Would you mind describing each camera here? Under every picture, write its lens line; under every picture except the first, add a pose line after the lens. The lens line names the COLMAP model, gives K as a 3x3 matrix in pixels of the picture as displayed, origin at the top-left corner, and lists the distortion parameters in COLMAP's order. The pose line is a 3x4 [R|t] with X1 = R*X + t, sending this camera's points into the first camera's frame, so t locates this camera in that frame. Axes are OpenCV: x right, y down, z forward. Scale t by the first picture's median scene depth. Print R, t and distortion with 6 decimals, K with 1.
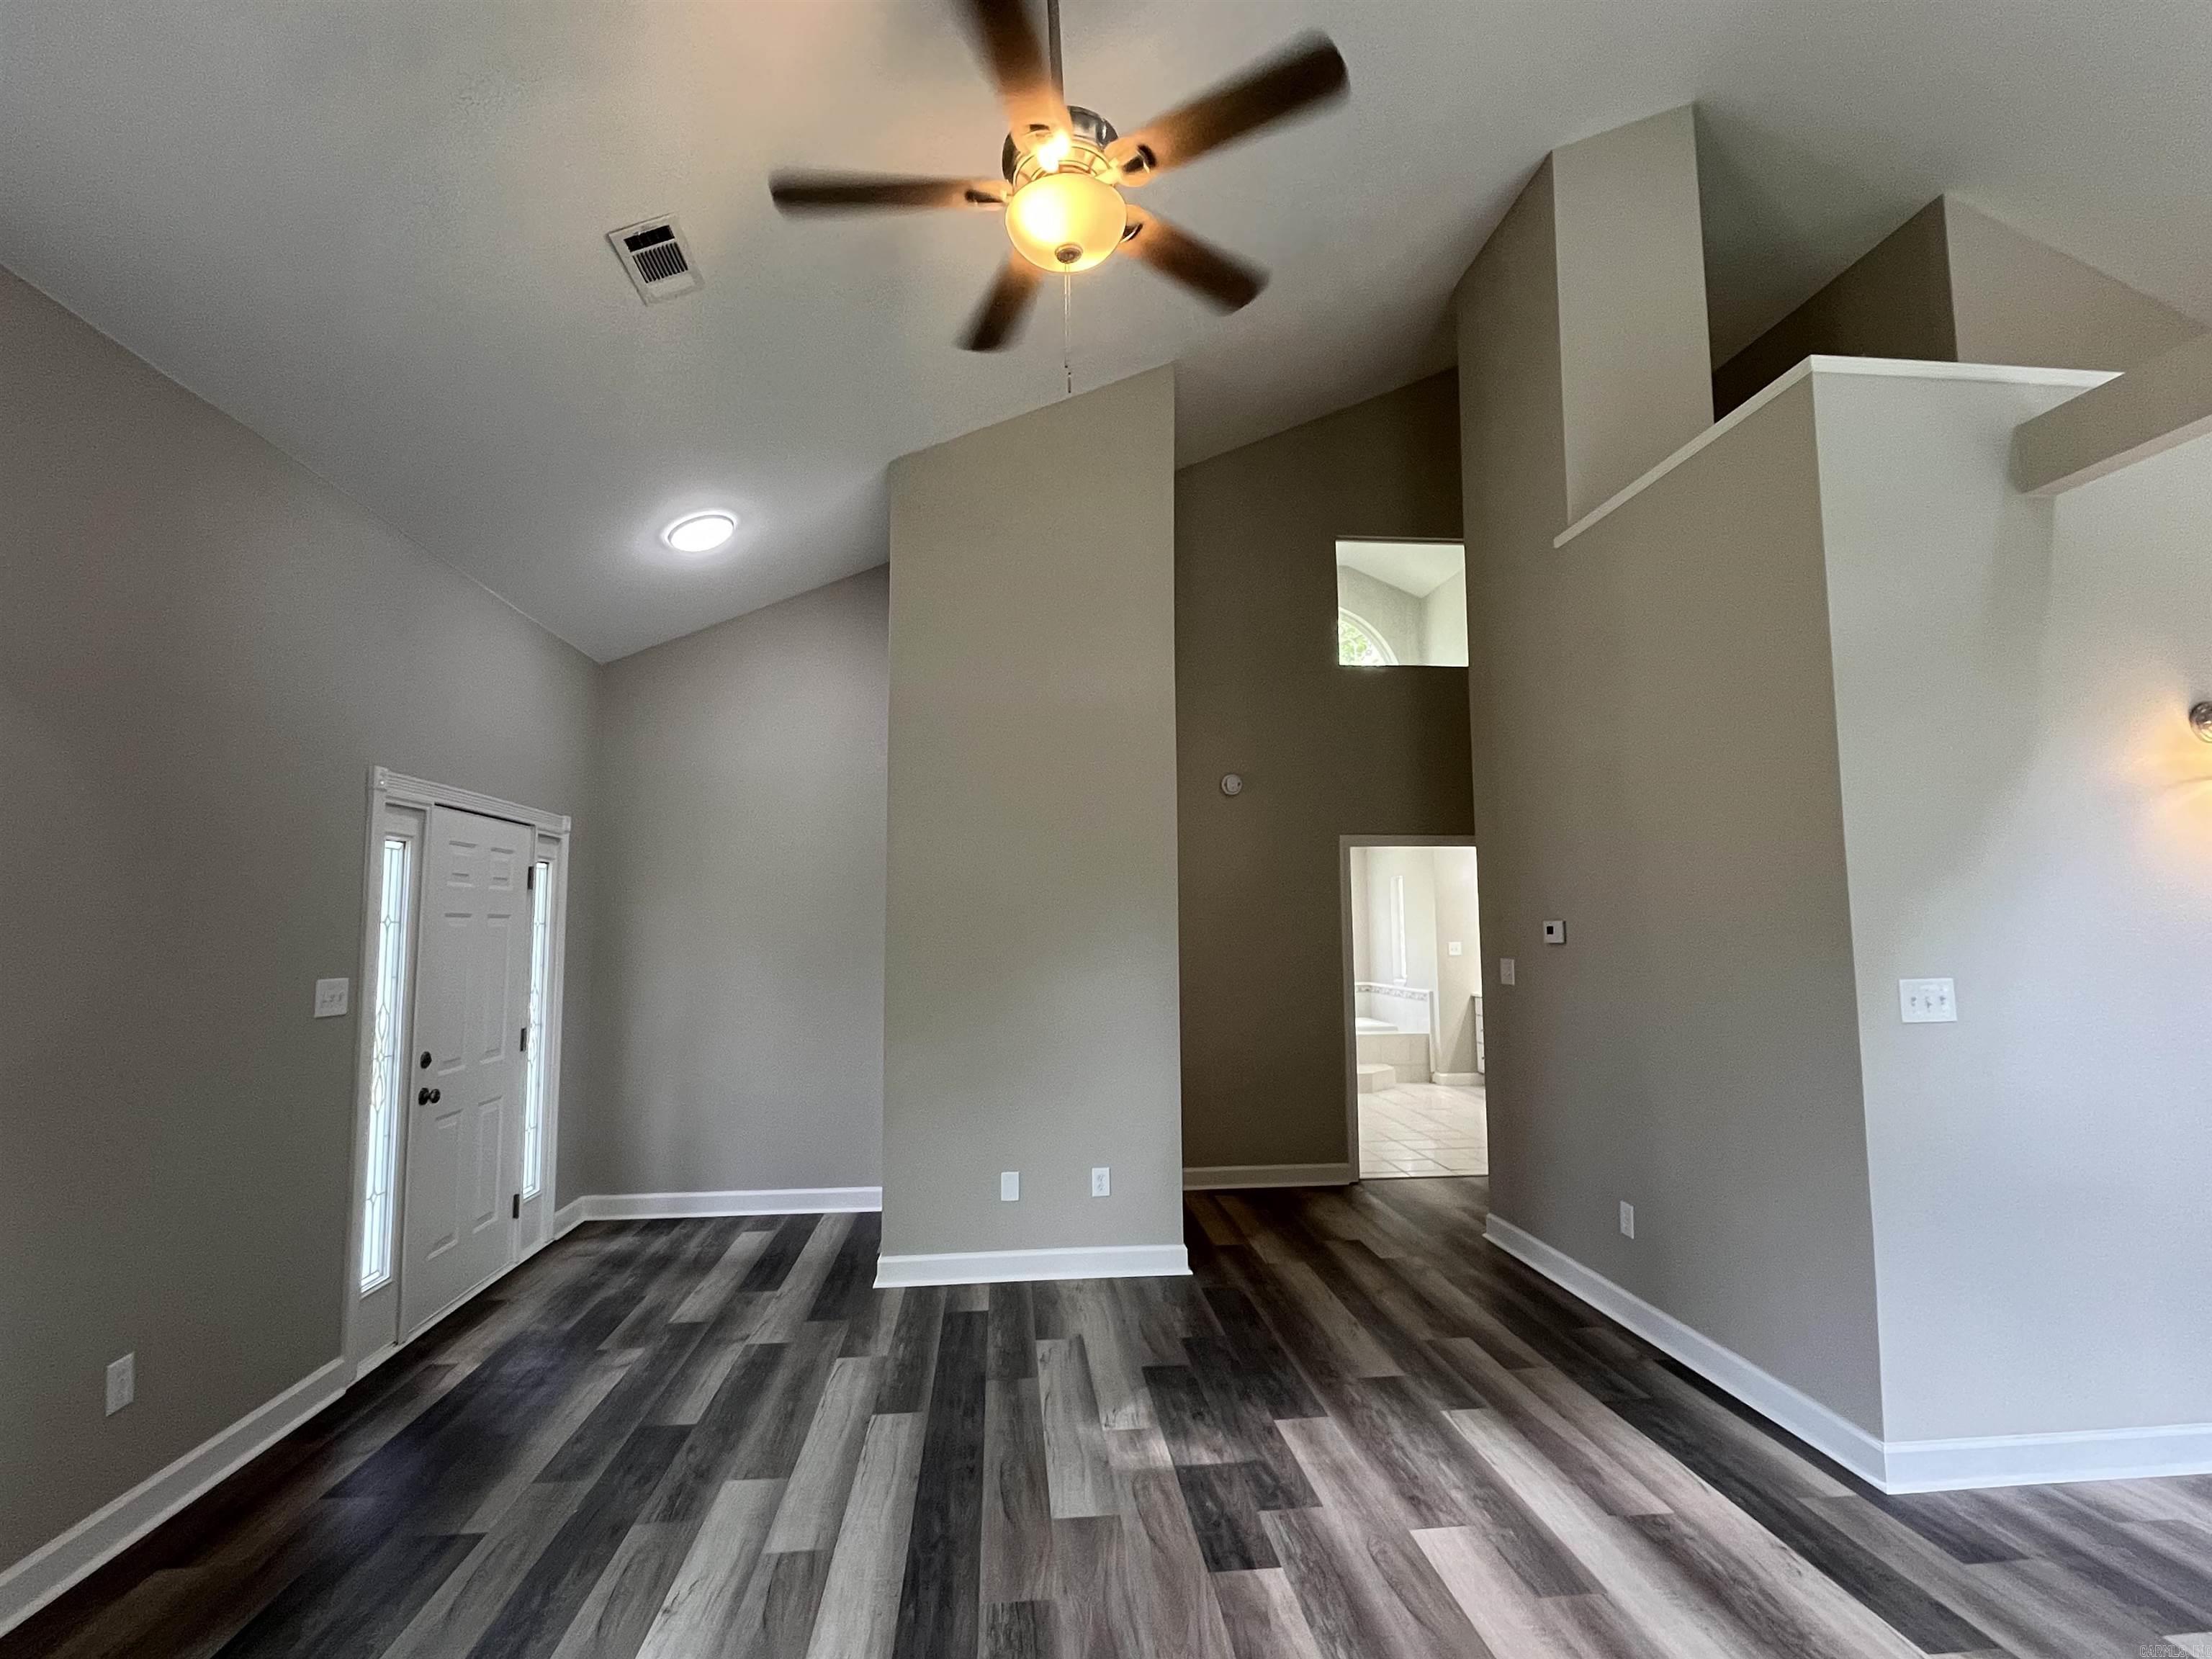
lens RADIAL K [[1053.1, 0, 1106.0], [0, 1053.1, 829.5], [0, 0, 1]] dist [-0.001219, 0.001143]
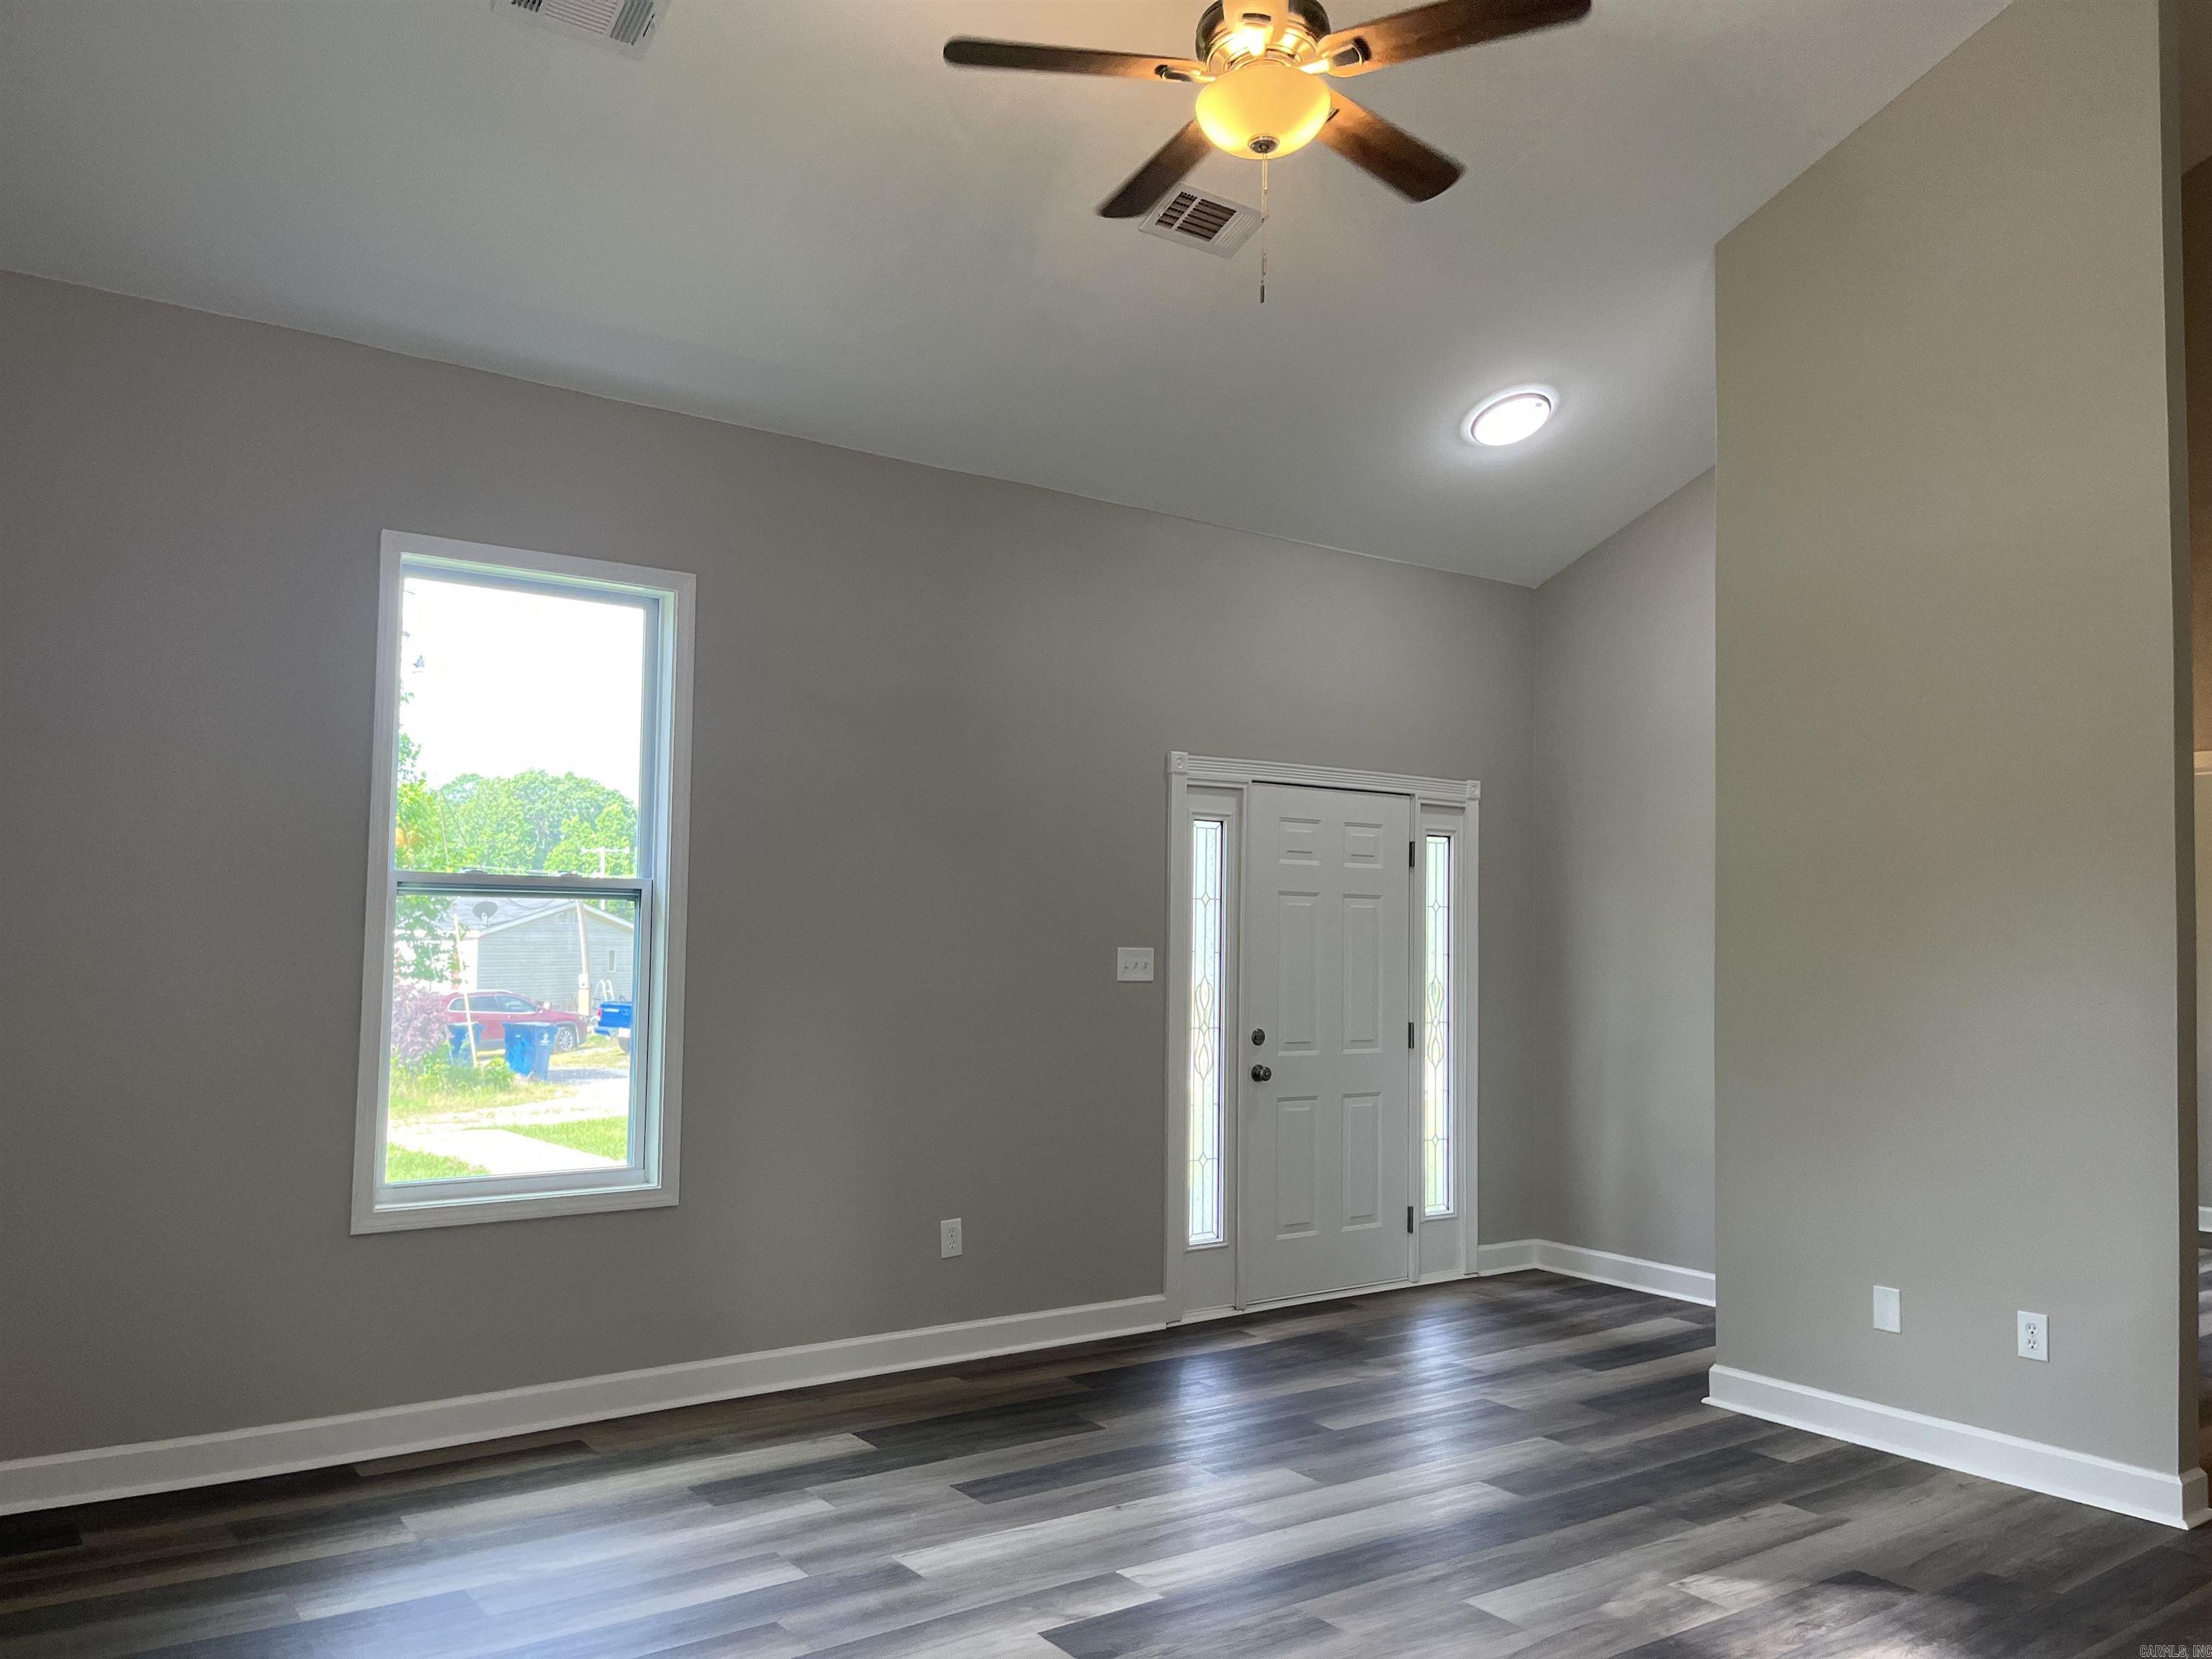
lens RADIAL K [[1700.9, 0, 1098.6], [0, 1700.9, 845.0], [0, 0, 1]] dist [0.073433, -0.064977]
pose [[0.506134, -0.028205, -0.861994, 0.752132], [0.059642, 0.998217, 0.002357, 0.025898], [0.860390, -0.052604, 0.506913, 0.065065]]
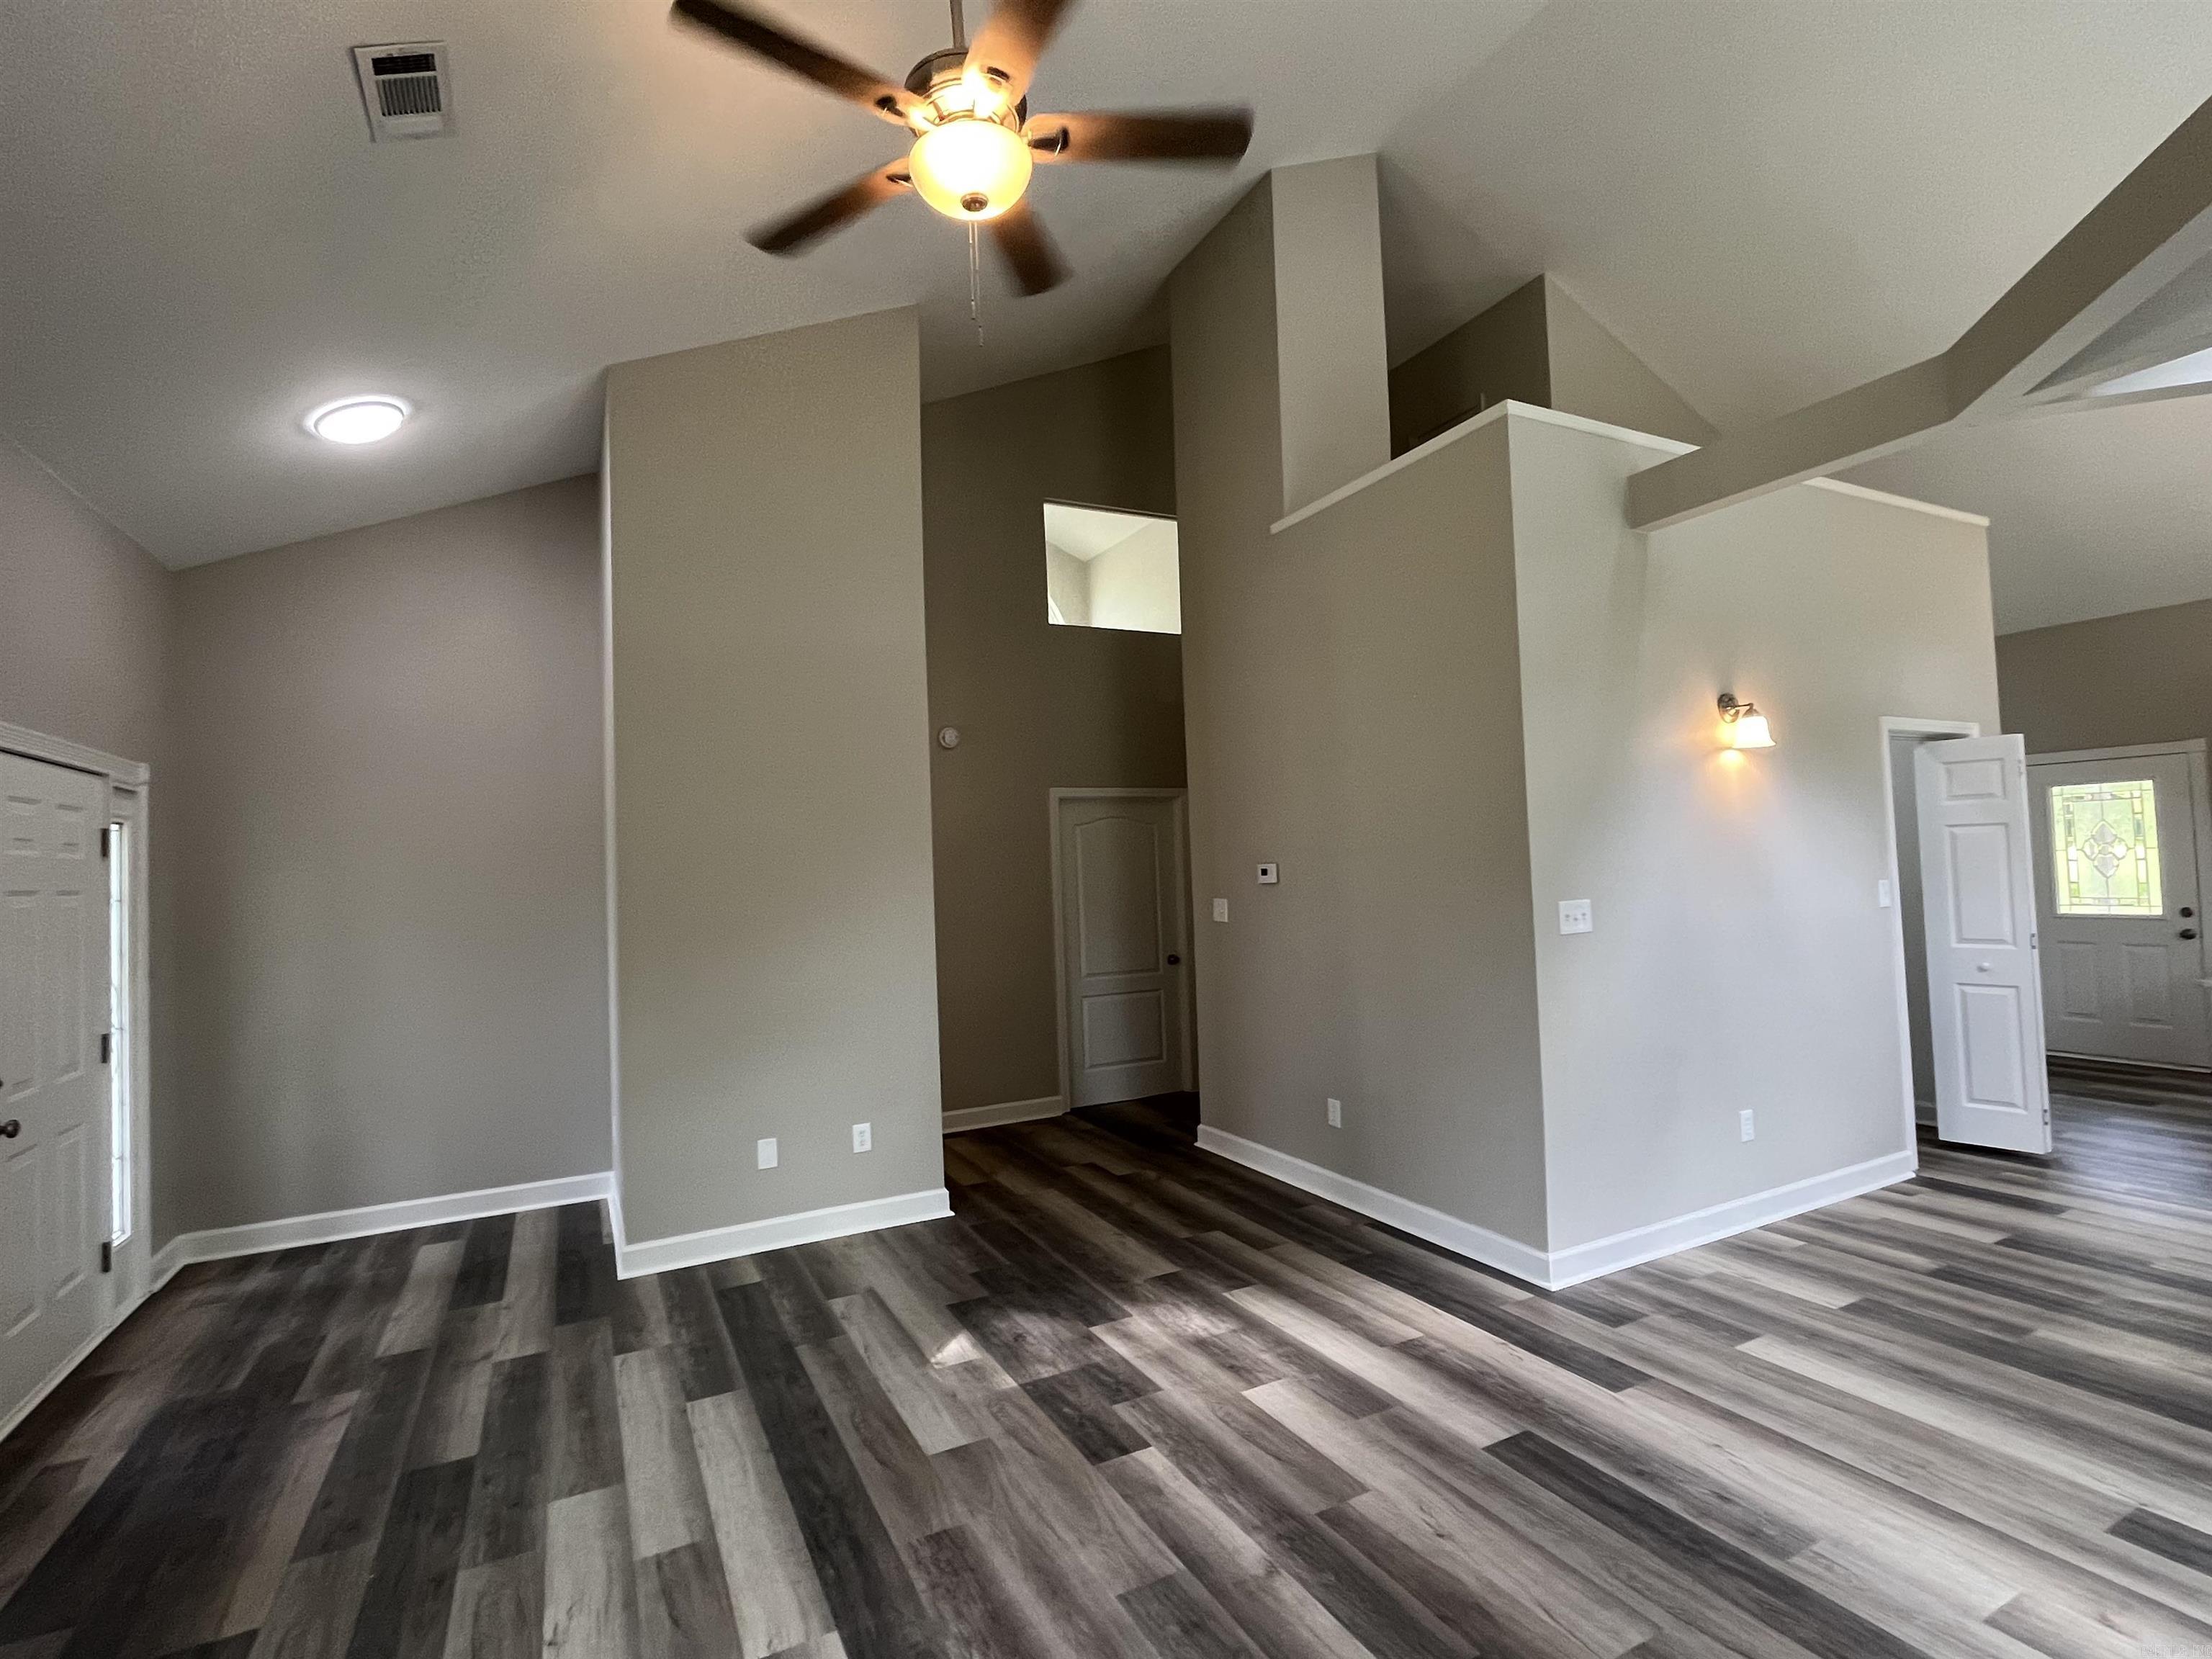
lens RADIAL K [[1053.1, 0, 1106.0], [0, 1053.1, 829.5], [0, 0, 1]] dist [-0.001219, 0.001143]
pose [[0.930284, -0.013836, 0.366579, -0.193403], [-0.003623, 0.998893, 0.046896, -0.003983], [-0.366822, -0.044955, 0.929204, 0.005744]]
